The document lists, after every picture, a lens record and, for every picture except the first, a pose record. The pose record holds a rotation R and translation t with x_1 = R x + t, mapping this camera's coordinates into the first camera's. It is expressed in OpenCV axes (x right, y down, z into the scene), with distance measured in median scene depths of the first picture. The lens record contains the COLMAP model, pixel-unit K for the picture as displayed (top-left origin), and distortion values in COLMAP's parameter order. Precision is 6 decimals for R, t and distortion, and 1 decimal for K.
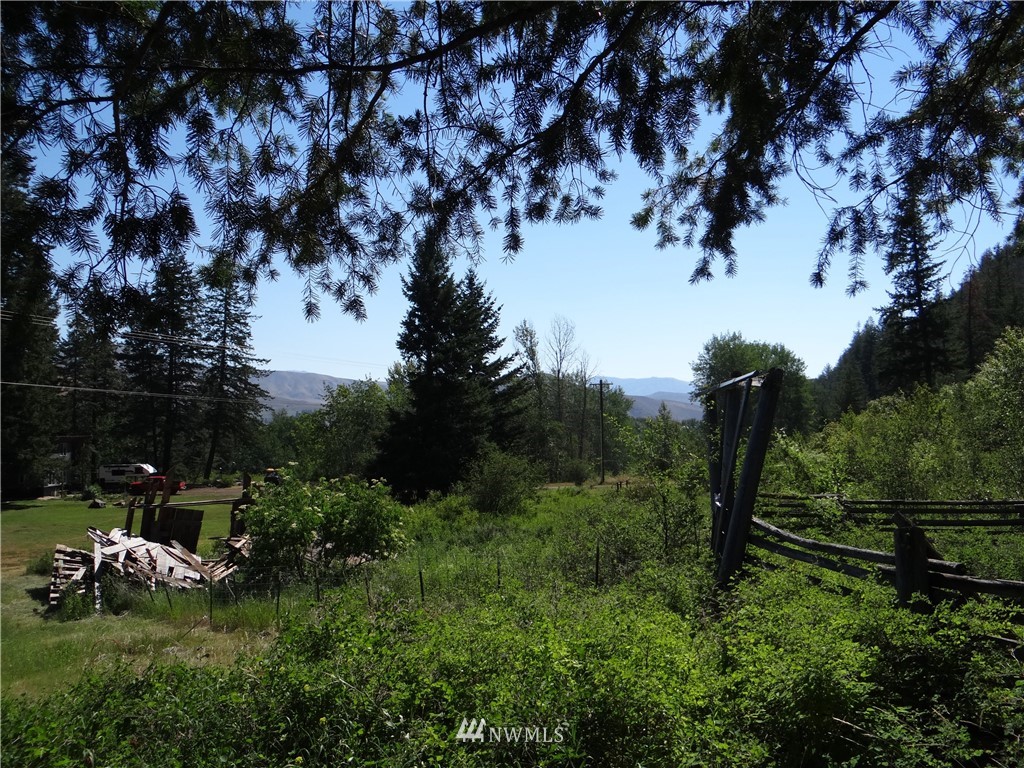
lens RADIAL K [[801.9, 0, 507.3], [0, 801.9, 387.8], [0, 0, 1]] dist [-0.003904, 0.005988]
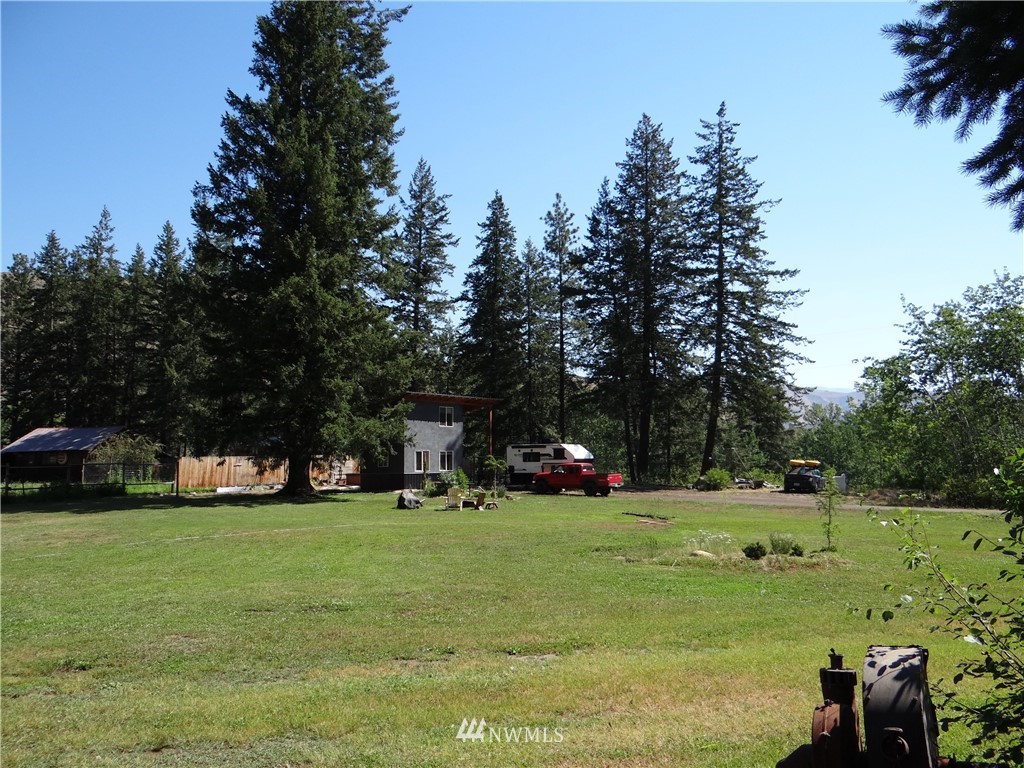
lens RADIAL K [[801.9, 0, 514.5], [0, 801.9, 383.3], [0, 0, 1]] dist [-0.003904, 0.005988]
pose [[0.750630, -0.053674, -0.658539, -0.079015], [0.032363, 0.998485, -0.044493, 0.064130], [0.659929, 0.012085, 0.751230, 0.450214]]
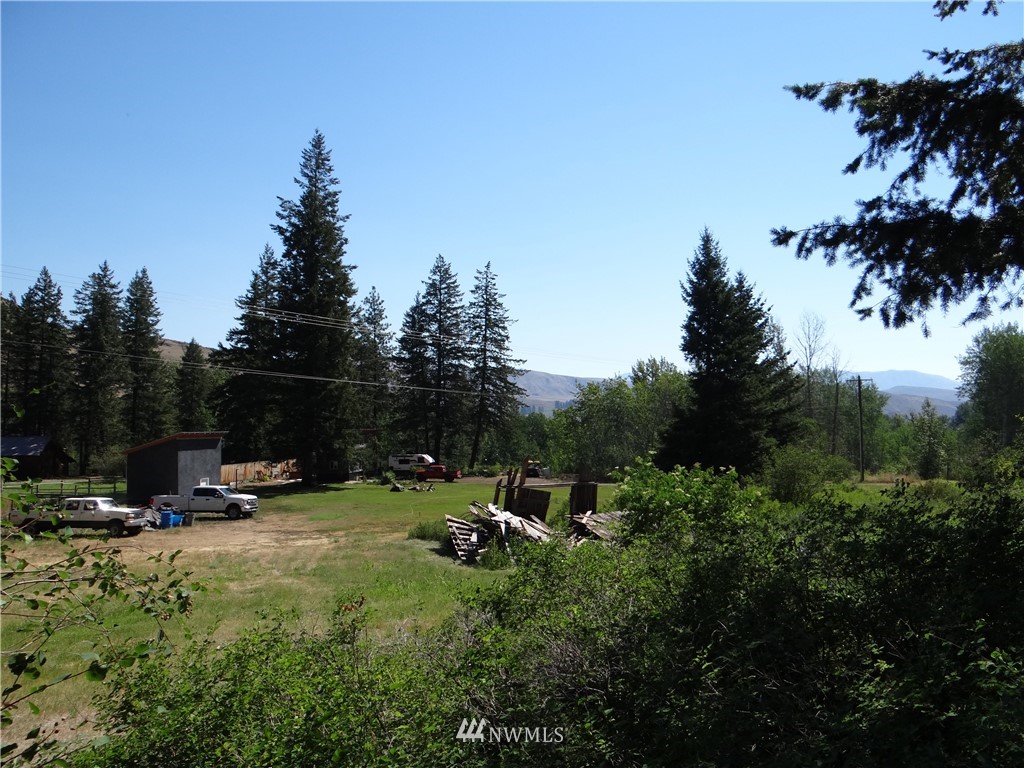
lens RADIAL K [[801.9, 0, 506.3], [0, 801.9, 381.9], [0, 0, 1]] dist [-0.003904, 0.005988]
pose [[0.964259, -0.008170, -0.264836, -0.035904], [0.007549, 0.999966, -0.003364, -0.002184], [0.264854, 0.001244, 0.964288, -0.050475]]
